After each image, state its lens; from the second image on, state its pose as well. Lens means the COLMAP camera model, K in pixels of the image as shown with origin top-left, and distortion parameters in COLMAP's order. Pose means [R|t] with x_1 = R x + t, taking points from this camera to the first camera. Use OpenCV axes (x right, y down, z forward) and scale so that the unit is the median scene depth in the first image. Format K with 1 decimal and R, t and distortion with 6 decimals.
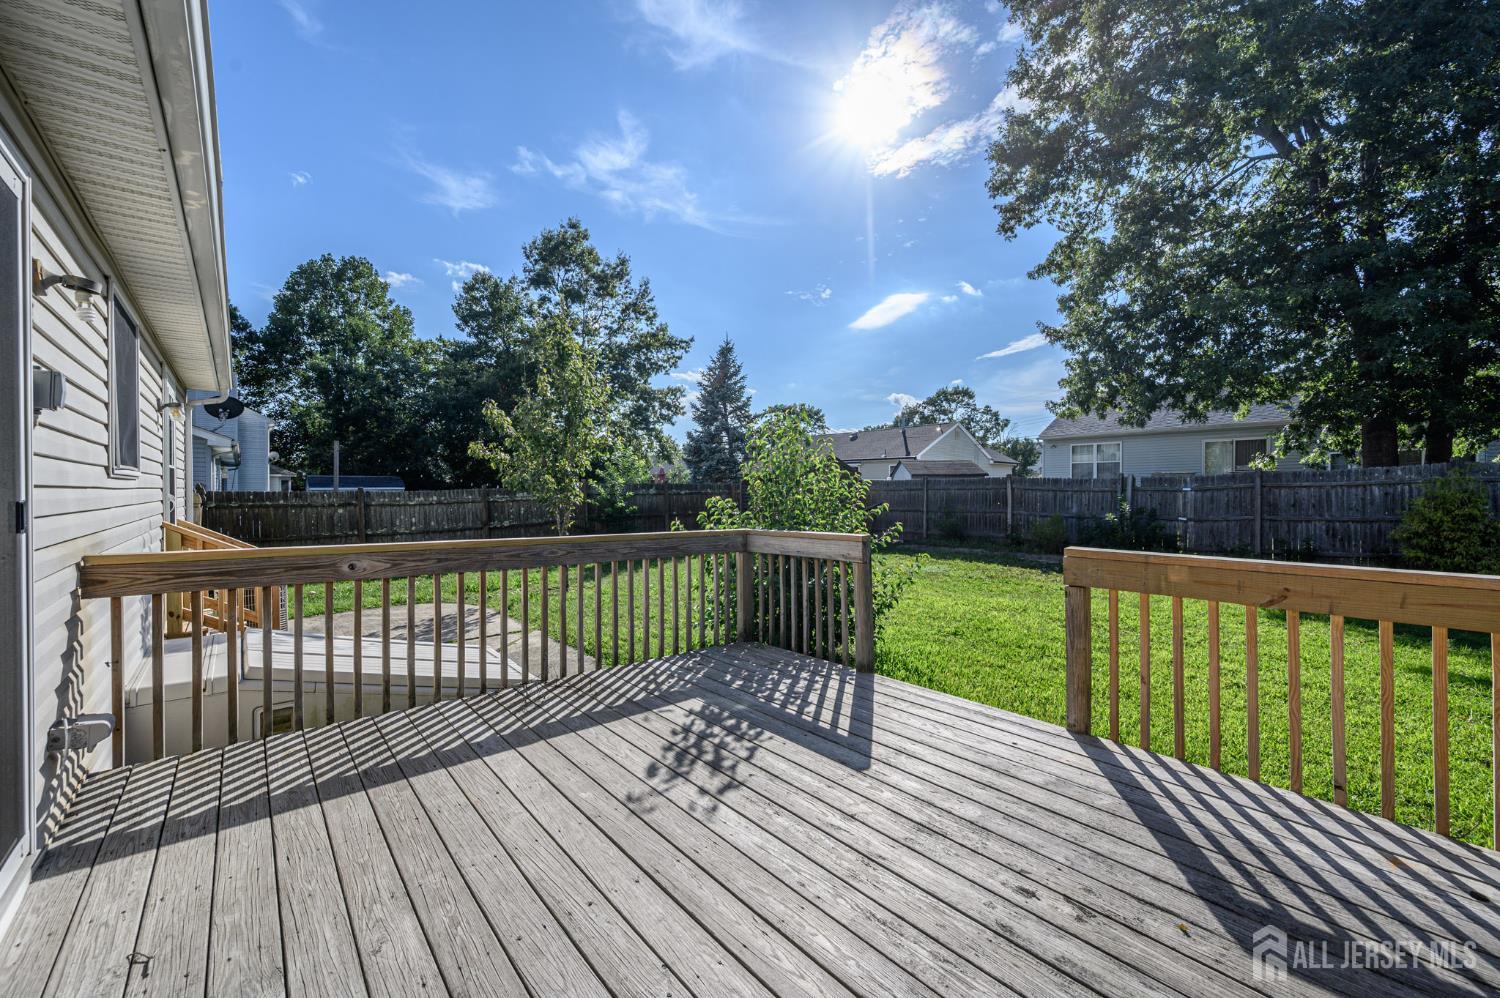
lens RADIAL K [[591.1, 0, 755.5], [0, 591.1, 488.4], [0, 0, 1]] dist [0.002704, 0.000890]
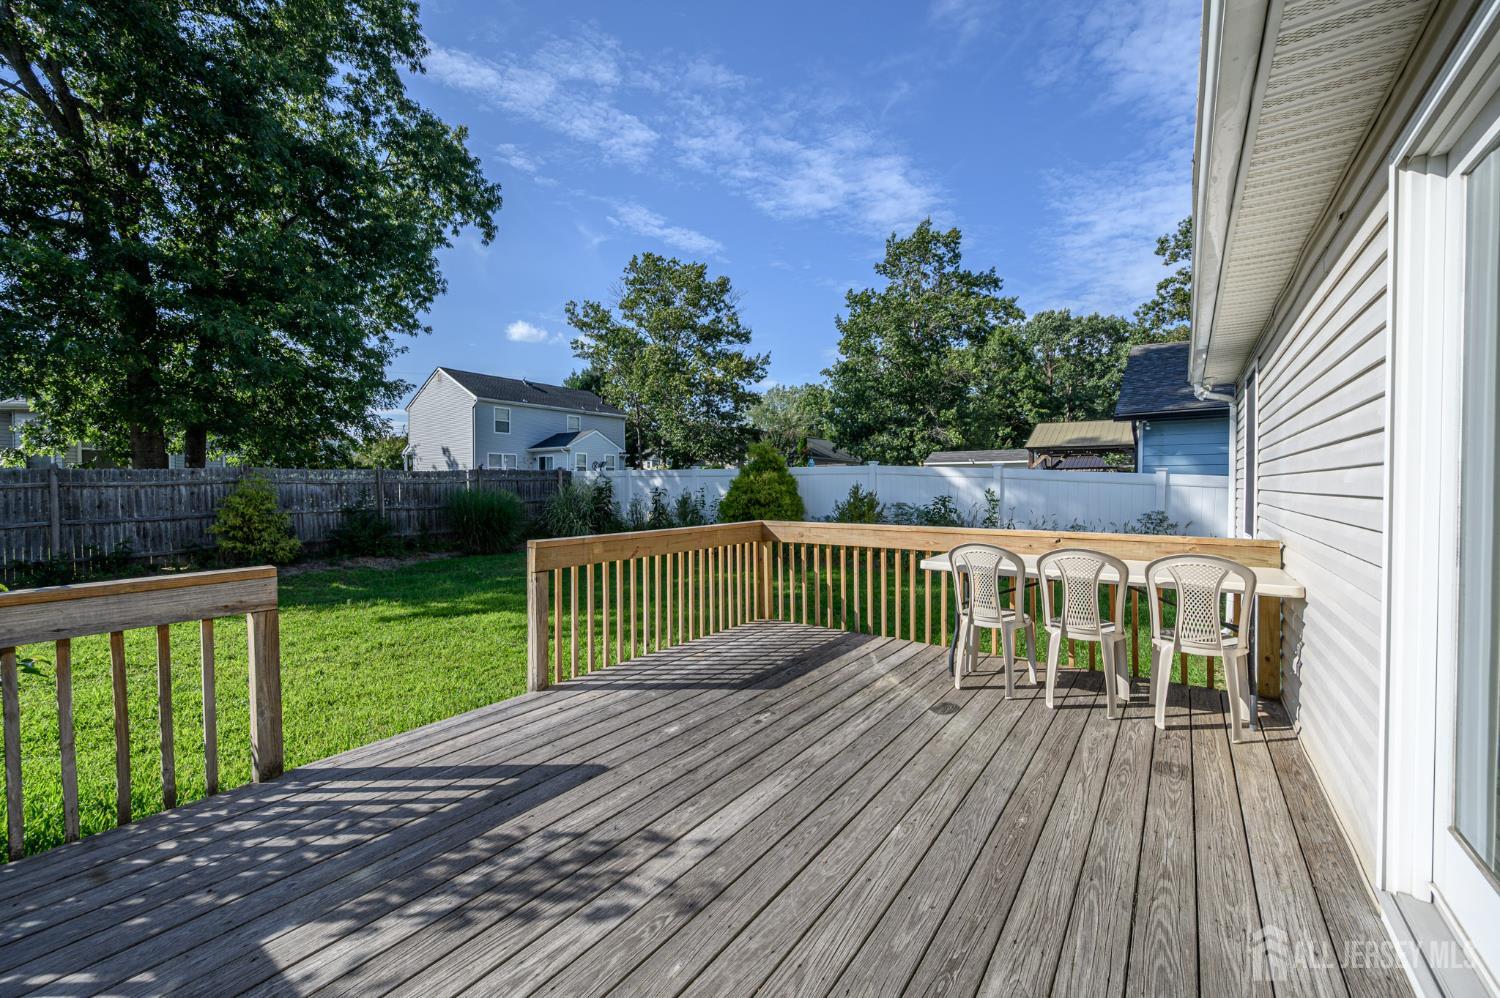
lens RADIAL K [[591.1, 0, 742.9], [0, 591.1, 496.1], [0, 0, 1]] dist [0.002704, 0.000890]
pose [[-0.211853, -0.014985, 0.977187, -0.751421], [-0.001312, 0.999886, 0.015048, -0.011104], [-0.977301, 0.001906, -0.211849, 0.853075]]
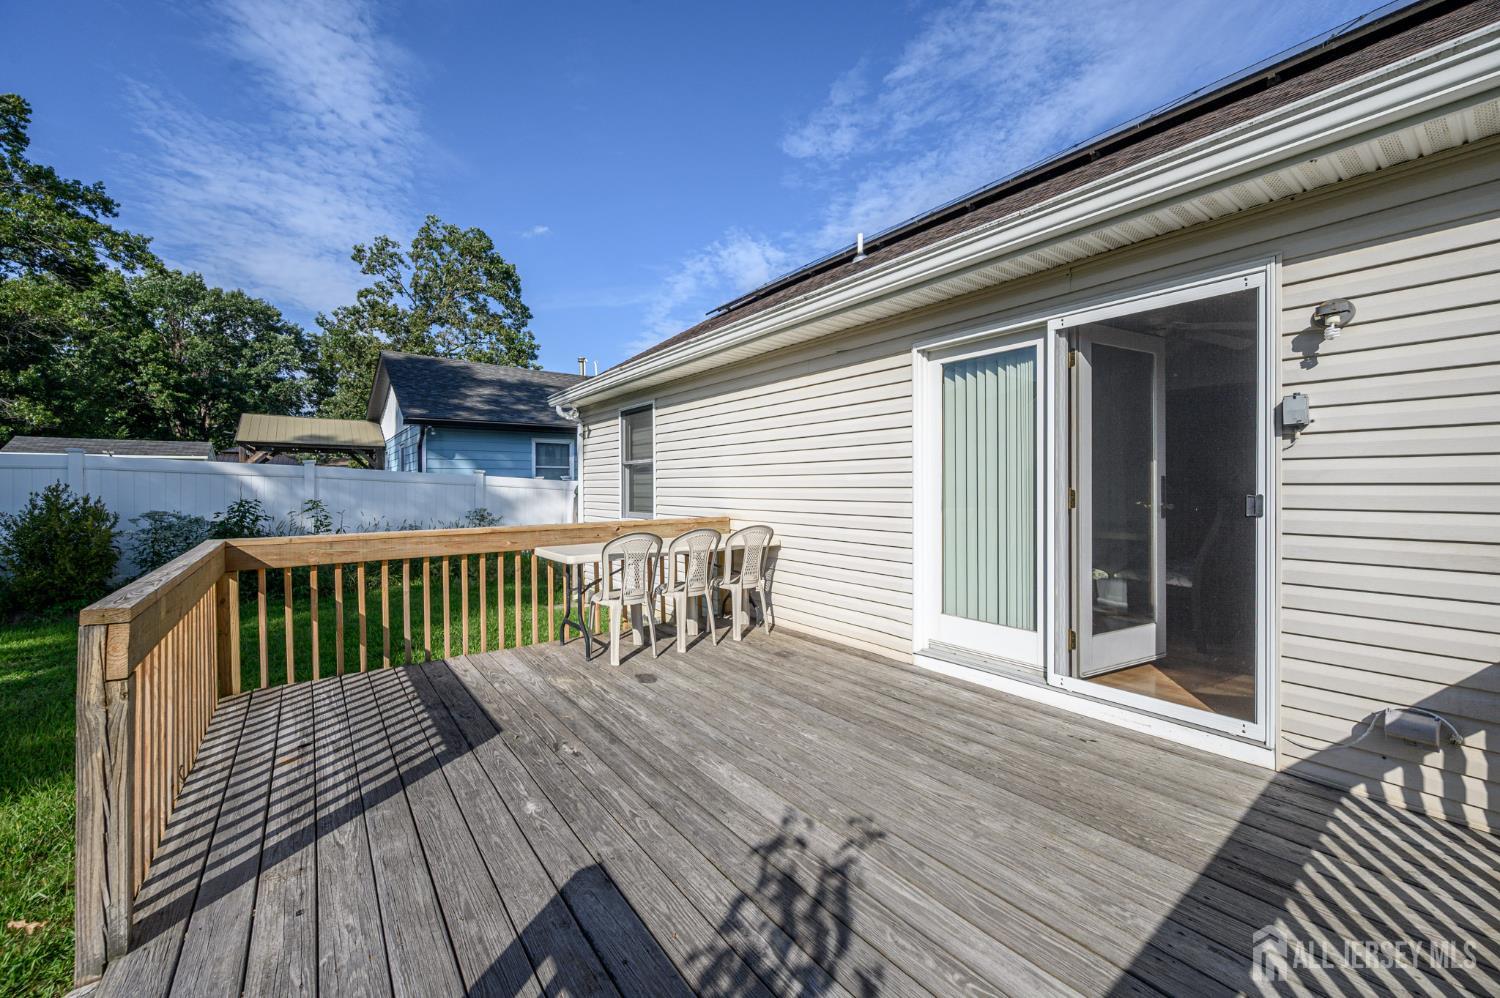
lens RADIAL K [[591.1, 0, 760.9], [0, 591.1, 494.9], [0, 0, 1]] dist [0.002704, 0.000890]
pose [[-0.997718, 0.005109, 0.067320, -0.073676], [0.005932, 0.999910, 0.012034, -0.001452], [-0.067253, 0.012406, -0.997659, 1.495815]]
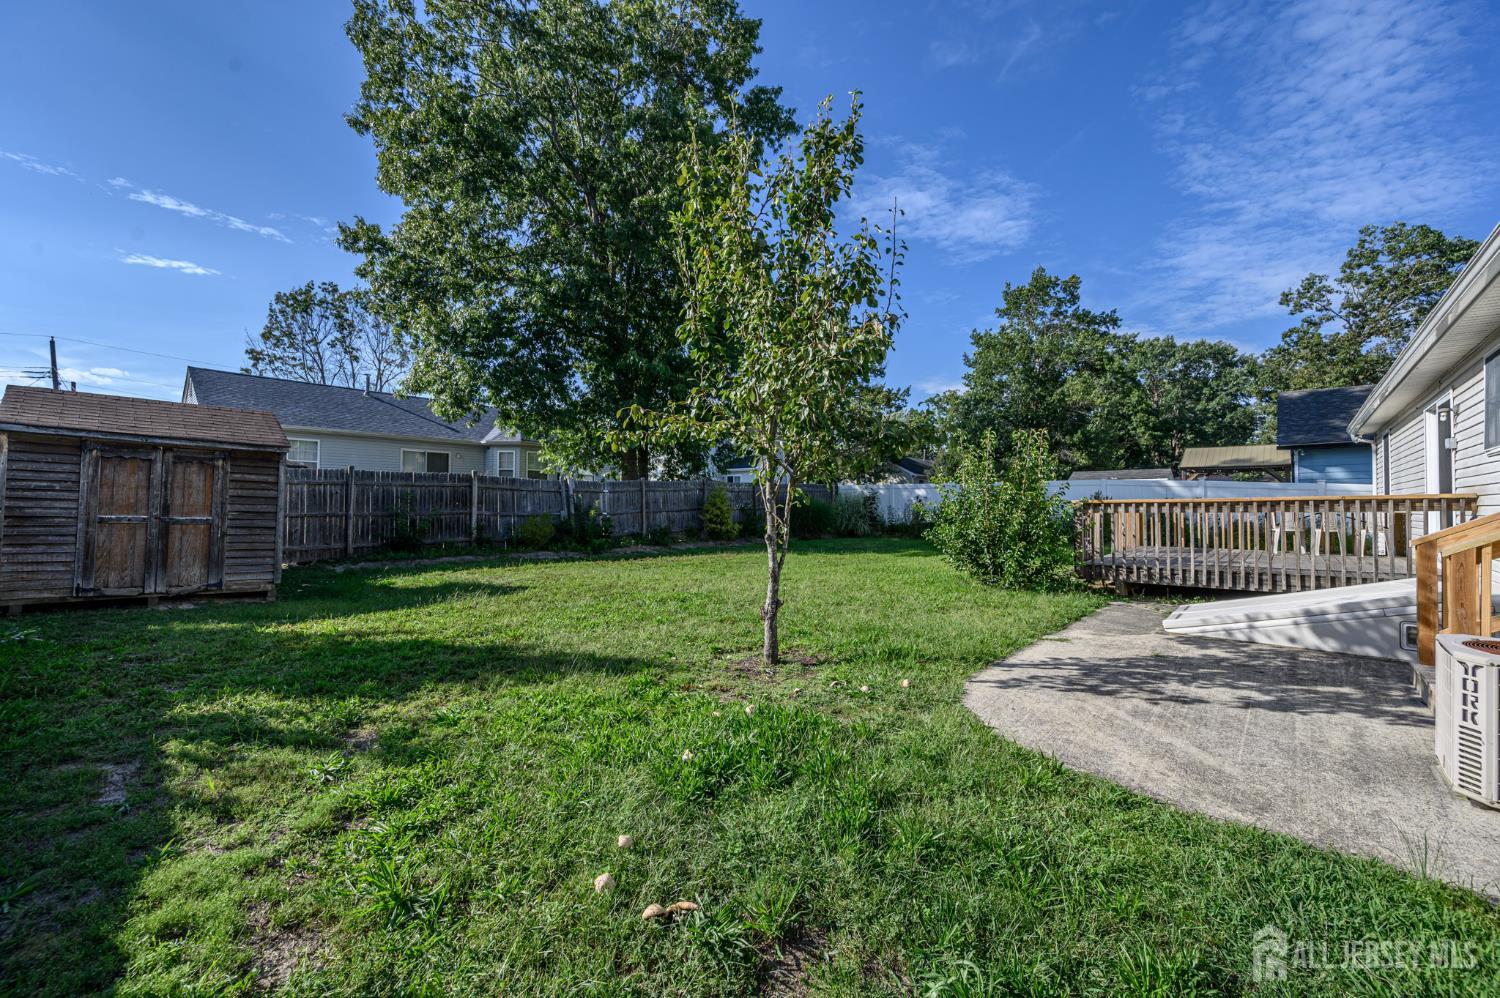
lens RADIAL K [[591.1, 0, 737.4], [0, 591.1, 492.5], [0, 0, 1]] dist [0.002704, 0.000890]
pose [[-0.104713, 0.026260, 0.994156, -2.766525], [-0.005222, 0.999623, -0.026955, 0.169412], [-0.994489, -0.008014, -0.104537, 3.643326]]
